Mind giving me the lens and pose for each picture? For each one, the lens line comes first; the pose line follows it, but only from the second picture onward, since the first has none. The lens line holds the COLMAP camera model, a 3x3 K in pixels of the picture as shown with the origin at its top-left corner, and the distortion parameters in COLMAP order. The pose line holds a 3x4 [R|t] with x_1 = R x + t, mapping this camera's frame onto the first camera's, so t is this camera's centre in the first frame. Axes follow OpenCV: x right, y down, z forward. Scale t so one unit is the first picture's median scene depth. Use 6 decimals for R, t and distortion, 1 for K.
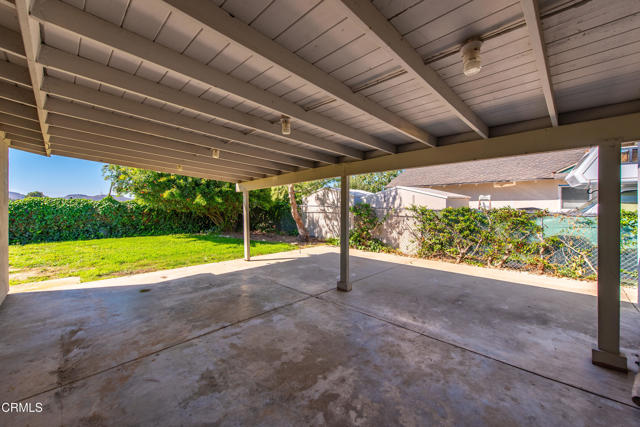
lens RADIAL K [[255.5, 0, 323.5], [0, 255.5, 211.4], [0, 0, 1]] dist [0.001207, -0.000486]
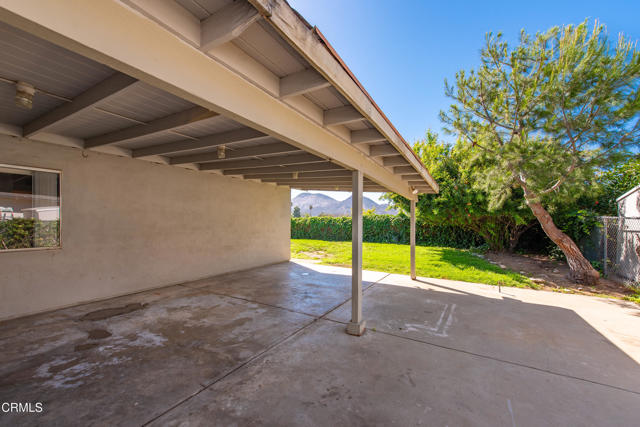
lens RADIAL K [[255.5, 0, 322.5], [0, 255.5, 218.2], [0, 0, 1]] dist [0.001207, -0.000486]
pose [[0.221082, -0.008437, -0.975219, 1.046892], [-0.026763, 0.999534, -0.014715, 0.007032], [0.974888, 0.029353, 0.220753, 1.037051]]
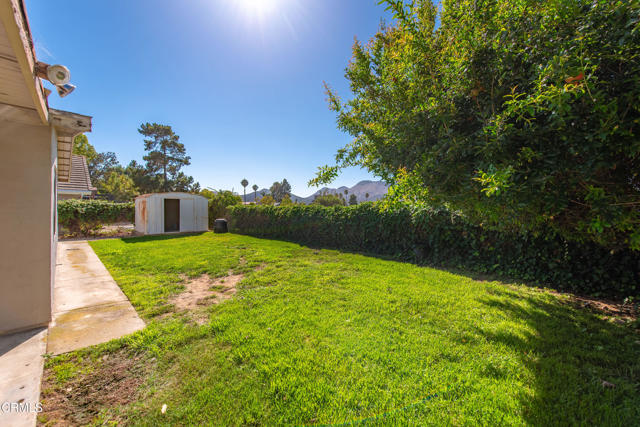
lens RADIAL K [[255.5, 0, 321.6], [0, 255.5, 211.3], [0, 0, 1]] dist [0.001207, -0.000486]
pose [[-0.014315, 0.012958, -0.999814, -0.645845], [-0.038831, 0.999155, 0.013505, -0.065097], [0.999143, 0.039017, -0.013799, 2.337449]]
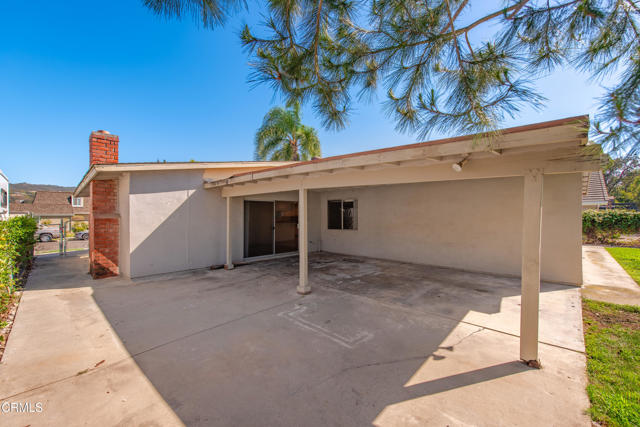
lens RADIAL K [[255.5, 0, 320.9], [0, 255.5, 214.6], [0, 0, 1]] dist [0.001207, -0.000486]
pose [[-0.999811, 0.003835, 0.019082, -0.021111], [0.004198, 0.999810, 0.019038, -0.068353], [-0.019006, 0.019115, -0.999637, 2.910073]]
